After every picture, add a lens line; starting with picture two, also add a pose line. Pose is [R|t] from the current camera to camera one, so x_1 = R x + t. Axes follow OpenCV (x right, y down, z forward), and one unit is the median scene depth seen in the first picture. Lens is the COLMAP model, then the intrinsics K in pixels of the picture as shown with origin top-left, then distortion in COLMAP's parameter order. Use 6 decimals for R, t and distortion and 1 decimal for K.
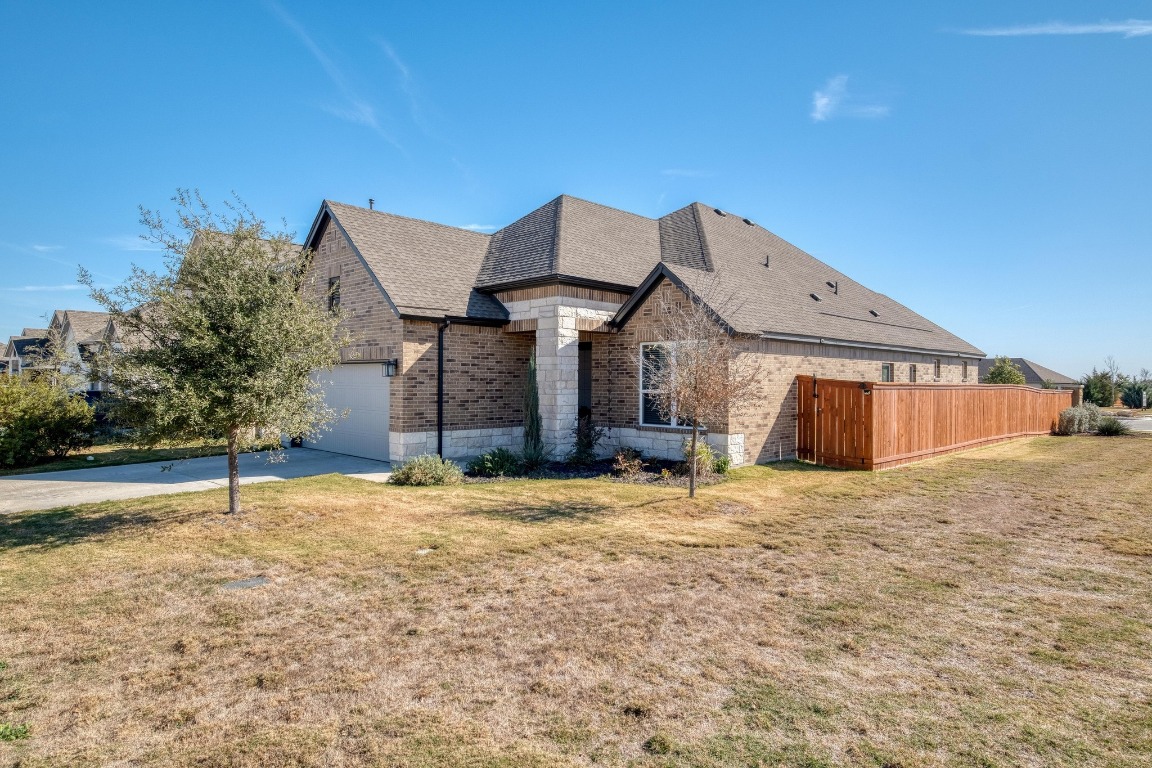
lens RADIAL K [[675.0, 0, 576.3], [0, 675.0, 383.6], [0, 0, 1]] dist [0.000850, 0.000038]
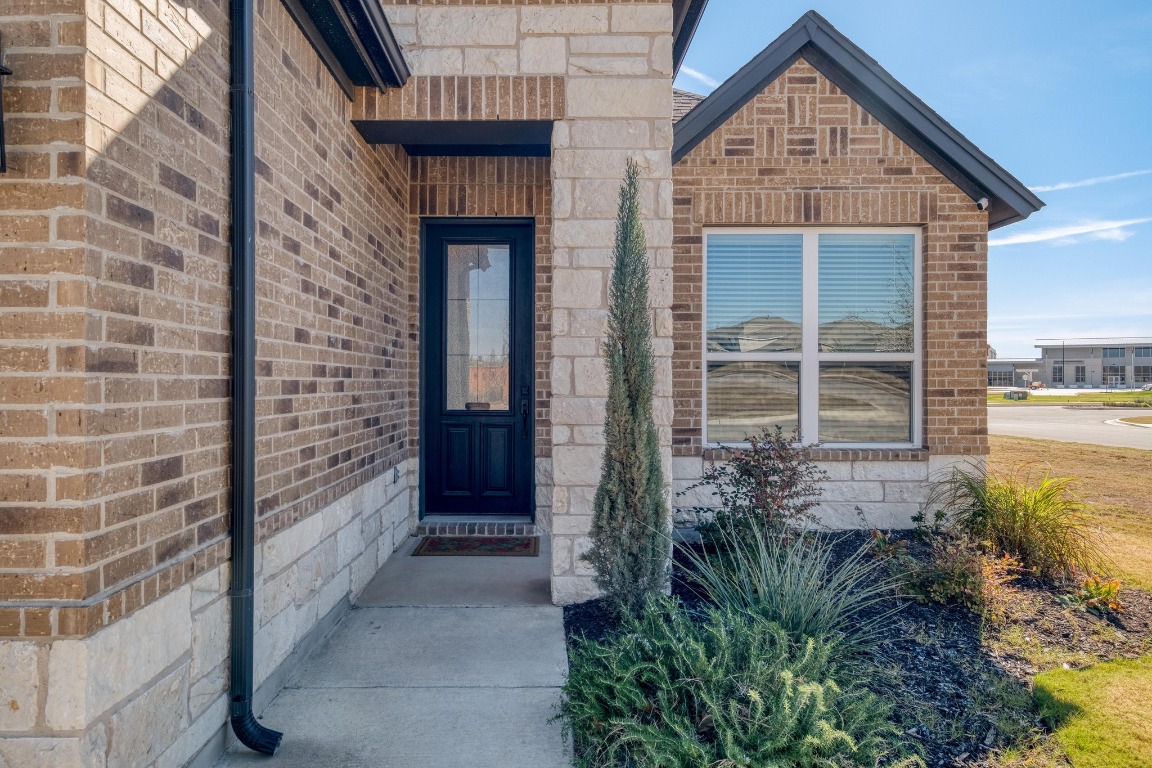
lens RADIAL K [[778.2, 0, 574.1], [0, 778.2, 384.9], [0, 0, 1]] dist [0.005246, 0.000895]
pose [[0.705386, -0.008074, 0.708777, -0.274750], [0.006282, 0.999967, 0.005139, 0.025274], [-0.708795, 0.000828, 0.705414, 0.771213]]
